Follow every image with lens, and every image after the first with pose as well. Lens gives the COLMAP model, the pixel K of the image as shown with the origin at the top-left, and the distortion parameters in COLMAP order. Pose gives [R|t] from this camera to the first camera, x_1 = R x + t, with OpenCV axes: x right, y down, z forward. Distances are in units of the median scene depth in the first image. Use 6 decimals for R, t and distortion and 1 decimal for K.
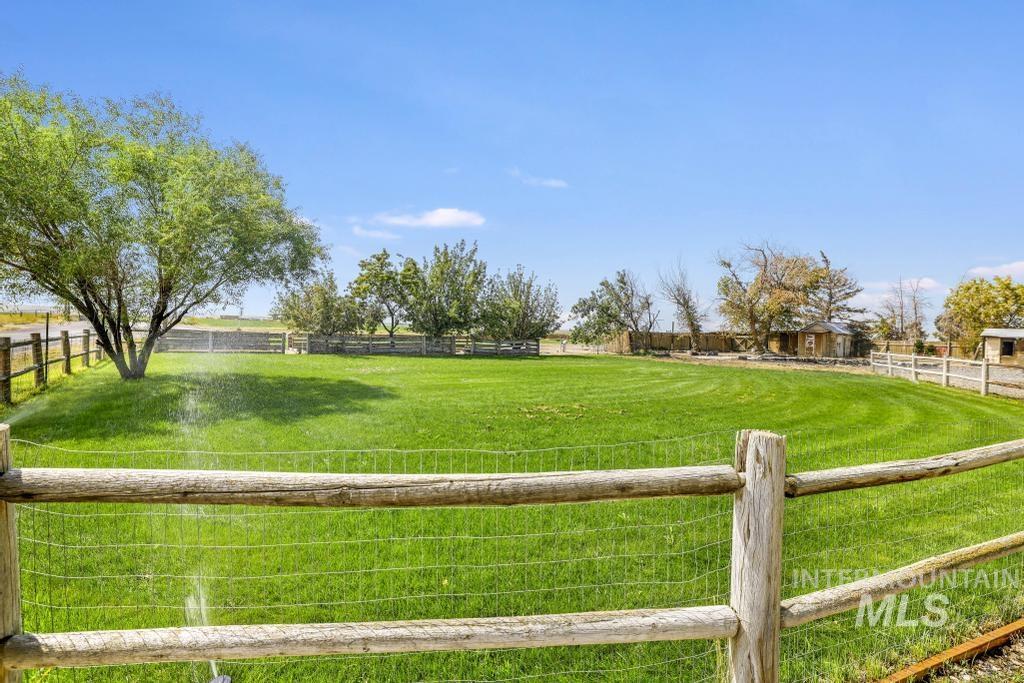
lens RADIAL K [[483.4, 0, 510.8], [0, 483.4, 342.2], [0, 0, 1]] dist [-0.001823, 0.003135]
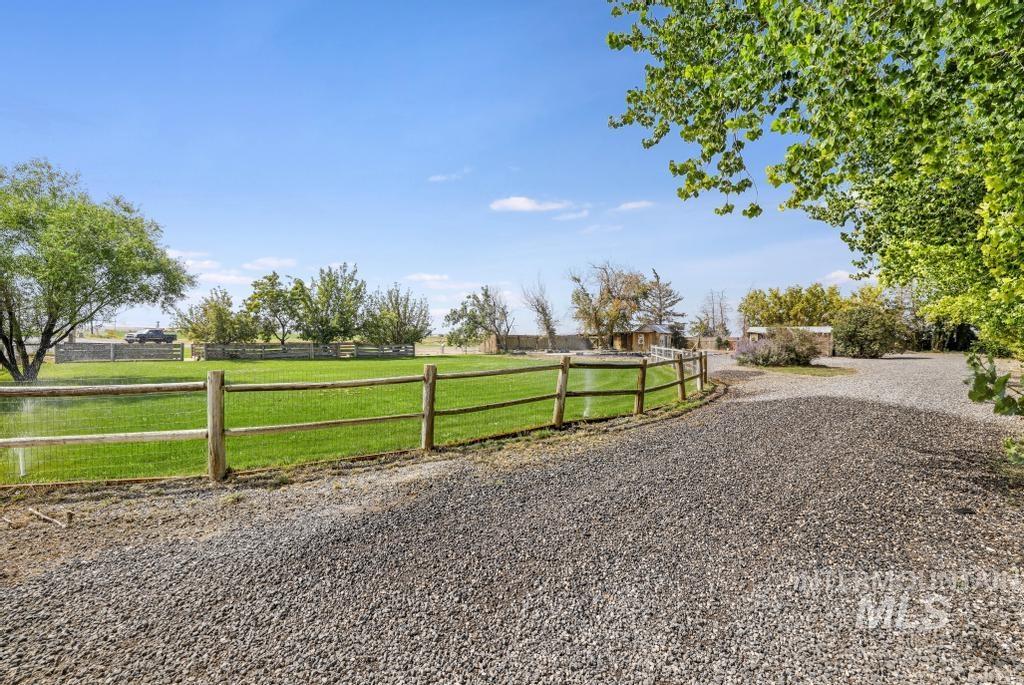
lens RADIAL K [[444.0, 0, 513.7], [0, 444.0, 347.0], [0, 0, 1]] dist [0.003633, 0.002050]
pose [[0.990664, -0.025777, 0.133864, 0.161112], [0.025244, 0.999665, 0.005675, 0.003441], [-0.133965, -0.002242, 0.990984, -0.158750]]
